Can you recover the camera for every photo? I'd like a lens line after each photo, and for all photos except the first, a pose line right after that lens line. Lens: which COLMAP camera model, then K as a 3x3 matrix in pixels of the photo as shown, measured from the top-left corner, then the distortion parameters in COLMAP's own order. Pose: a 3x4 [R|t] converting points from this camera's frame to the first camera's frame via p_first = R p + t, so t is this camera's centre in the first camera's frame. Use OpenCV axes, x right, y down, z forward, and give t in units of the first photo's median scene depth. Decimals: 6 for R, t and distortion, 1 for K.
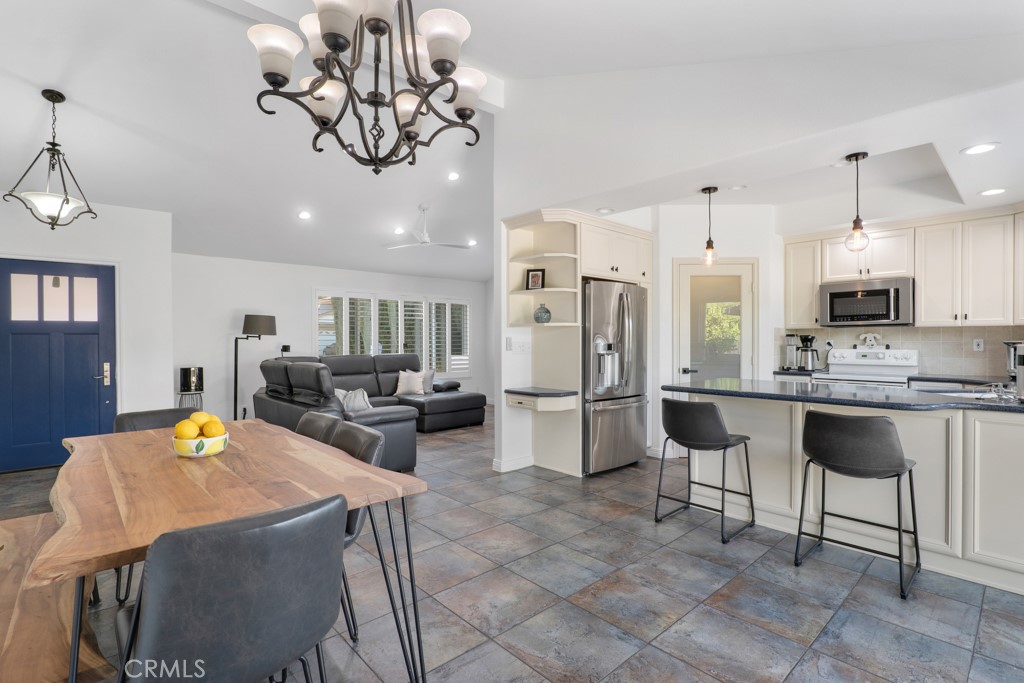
lens RADIAL K [[486.9, 0, 509.8], [0, 486.9, 342.6], [0, 0, 1]] dist [-0.015229, 0.002465]
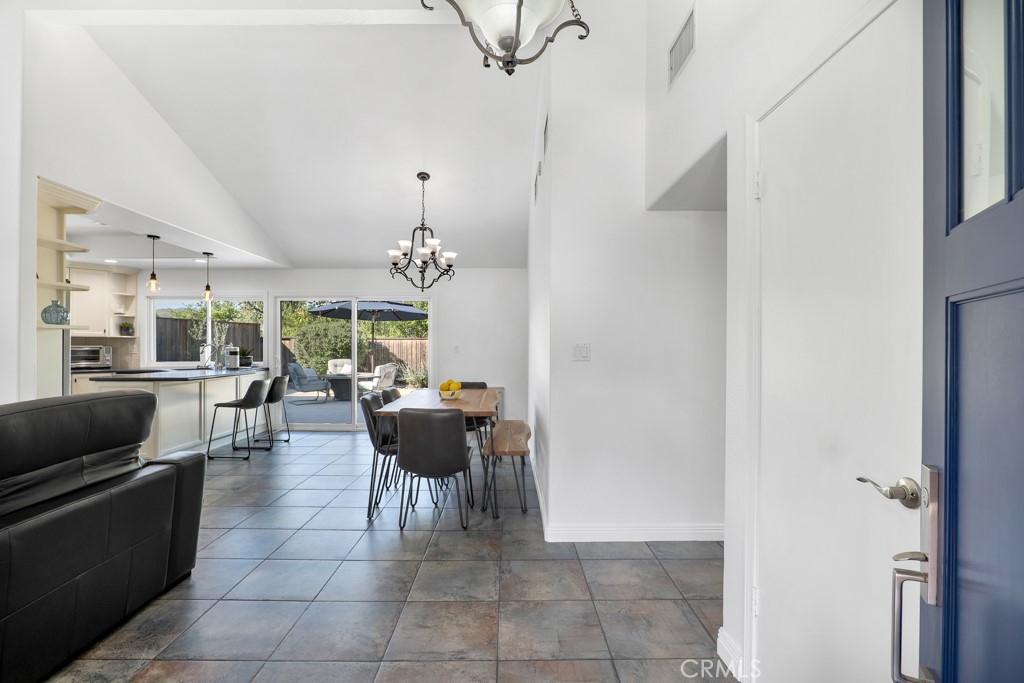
lens RADIAL K [[486.9, 0, 510.8], [0, 486.9, 344.0], [0, 0, 1]] dist [-0.015229, 0.002465]
pose [[-0.742020, 0.001597, 0.670376, -1.037271], [0.003761, 0.999991, 0.001781, -0.006977], [-0.670368, 0.003843, -0.742019, 1.096027]]
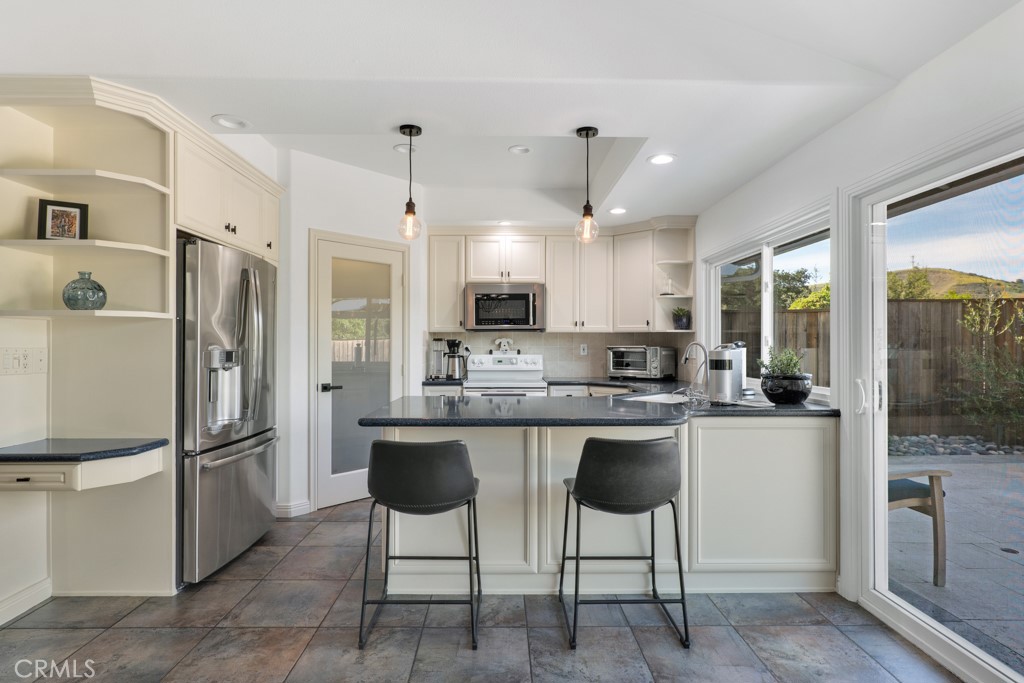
lens RADIAL K [[522.6, 0, 513.2], [0, 522.6, 342.2], [0, 0, 1]] dist [-0.006832, 0.001445]
pose [[0.659167, 0.005365, 0.751977, -0.044674], [0.002065, 0.999958, -0.008944, -0.001808], [-0.751994, 0.007449, 0.659128, 0.323607]]
